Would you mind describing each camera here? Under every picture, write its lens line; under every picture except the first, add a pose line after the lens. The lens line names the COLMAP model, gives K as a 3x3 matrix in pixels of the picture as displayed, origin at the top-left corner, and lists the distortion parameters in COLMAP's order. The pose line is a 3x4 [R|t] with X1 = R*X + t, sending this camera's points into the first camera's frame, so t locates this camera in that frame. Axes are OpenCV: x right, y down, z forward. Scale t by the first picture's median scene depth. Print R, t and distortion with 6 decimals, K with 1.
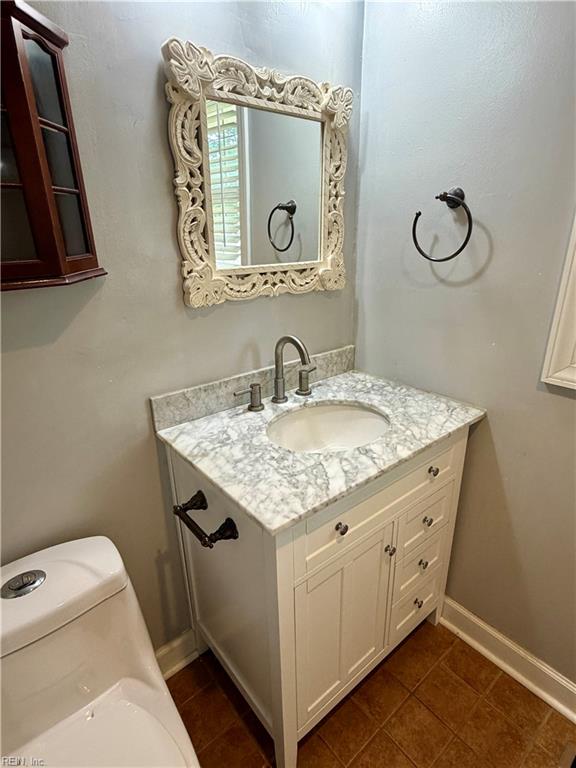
lens RADIAL K [[415.6, 0, 291.4], [0, 415.6, 379.9], [0, 0, 1]] dist [0.003062, 0.000503]
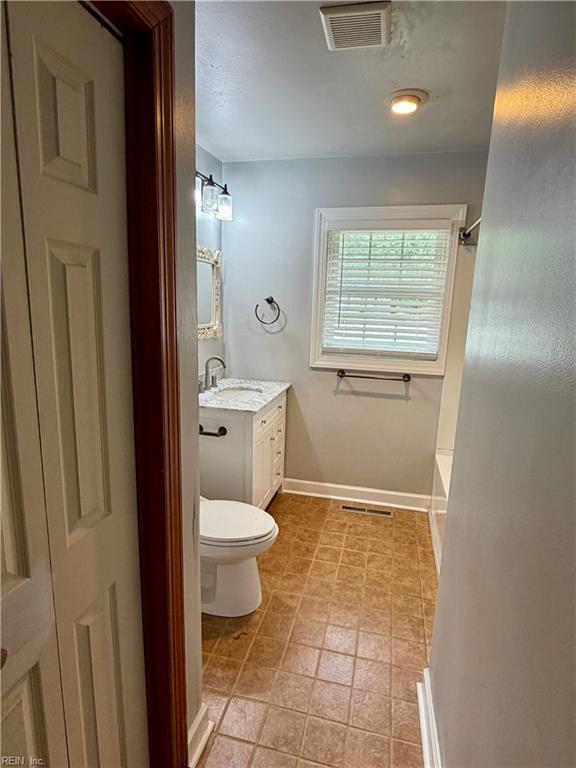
lens RADIAL K [[415.6, 0, 288.0], [0, 415.6, 384.8], [0, 0, 1]] dist [0.003062, 0.000503]
pose [[0.804681, -0.079759, 0.588326, -0.992402], [0.165298, 0.981851, -0.092977, 0.308806], [-0.570233, 0.172066, 0.803261, -0.958054]]
